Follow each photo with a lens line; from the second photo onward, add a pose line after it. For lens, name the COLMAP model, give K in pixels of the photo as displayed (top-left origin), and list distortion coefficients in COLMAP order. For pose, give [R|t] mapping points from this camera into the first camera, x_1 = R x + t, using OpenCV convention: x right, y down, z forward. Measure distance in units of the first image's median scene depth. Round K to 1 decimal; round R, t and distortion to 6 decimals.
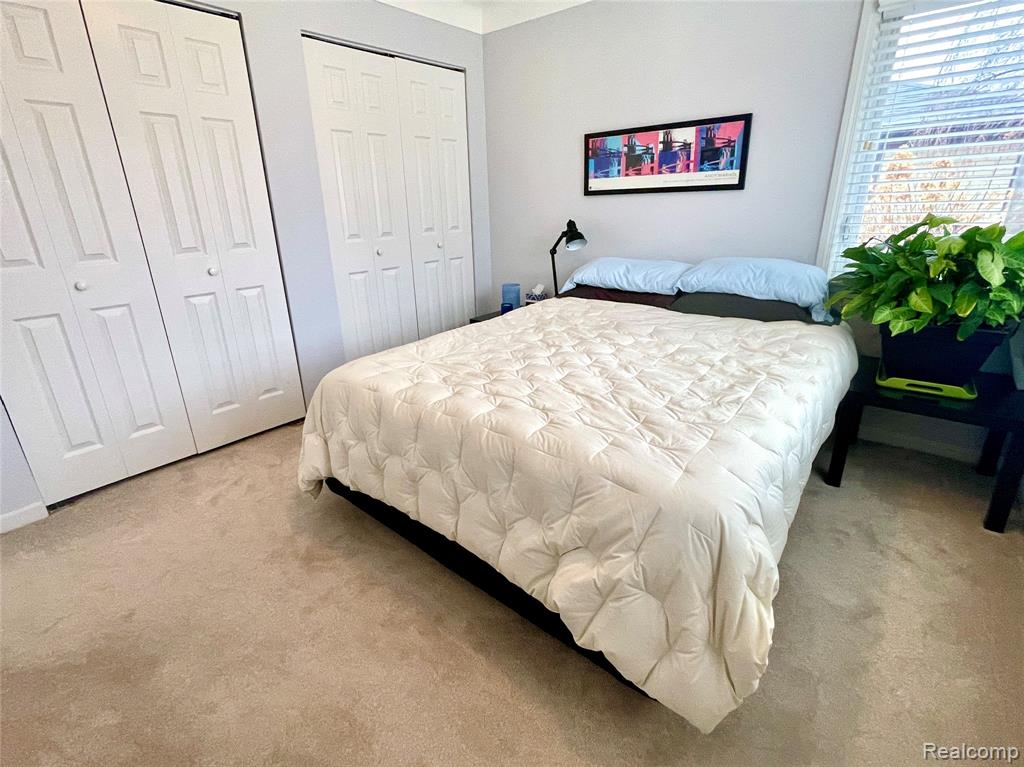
lens RADIAL K [[491.2, 0, 510.4], [0, 491.2, 377.7], [0, 0, 1]] dist [-0.005628, -0.000394]
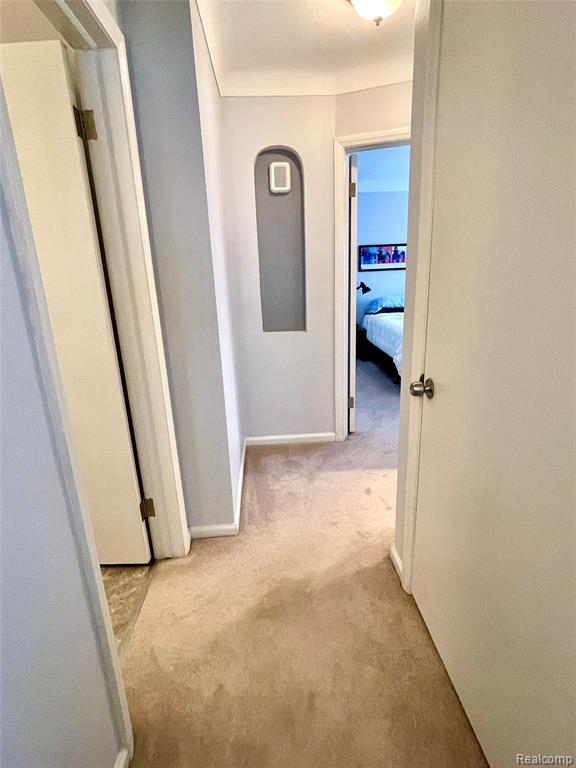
lens RADIAL K [[401.6, 0, 286.7], [0, 401.6, 390.8], [0, 0, 1]] dist [-0.011781, -0.000474]
pose [[0.741345, -0.185692, 0.644924, -1.563685], [0.240558, 0.970630, 0.002949, 0.082659], [-0.626530, 0.152956, 0.764241, -0.125872]]
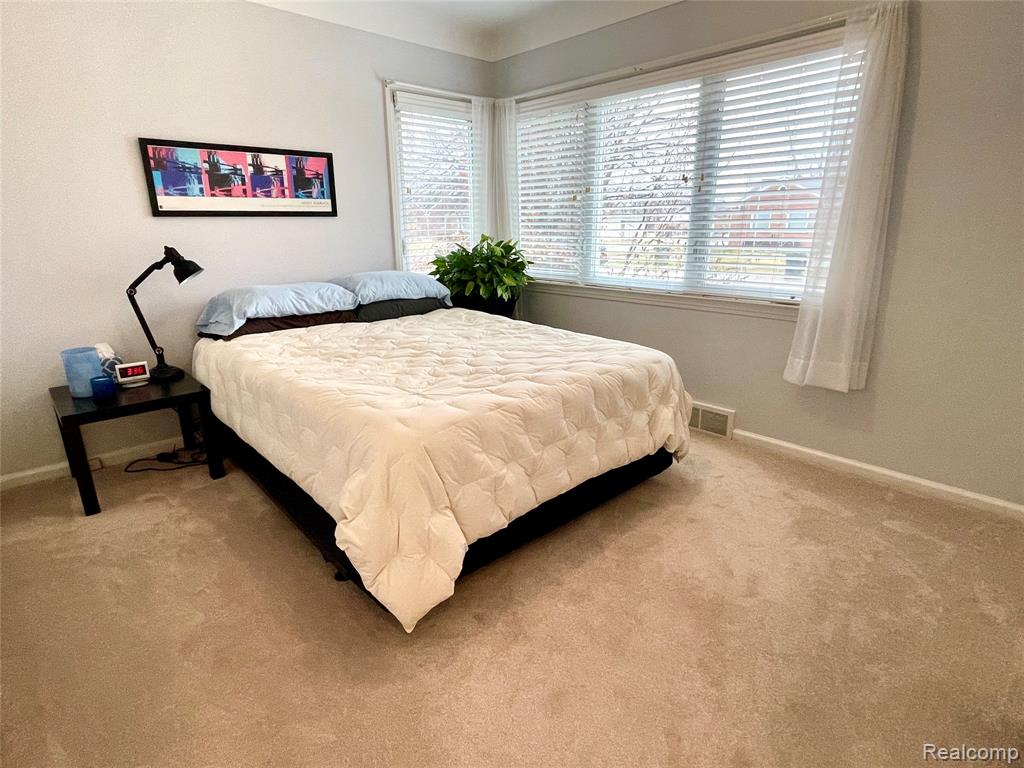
lens RADIAL K [[535.4, 0, 515.5], [0, 535.4, 384.8], [0, 0, 1]] dist [-0.011781, -0.000474]
pose [[0.127397, -0.258597, 0.957548, -0.730234], [0.334502, 0.920057, 0.203969, -0.123576], [-0.933744, 0.294317, 0.203714, 0.430095]]
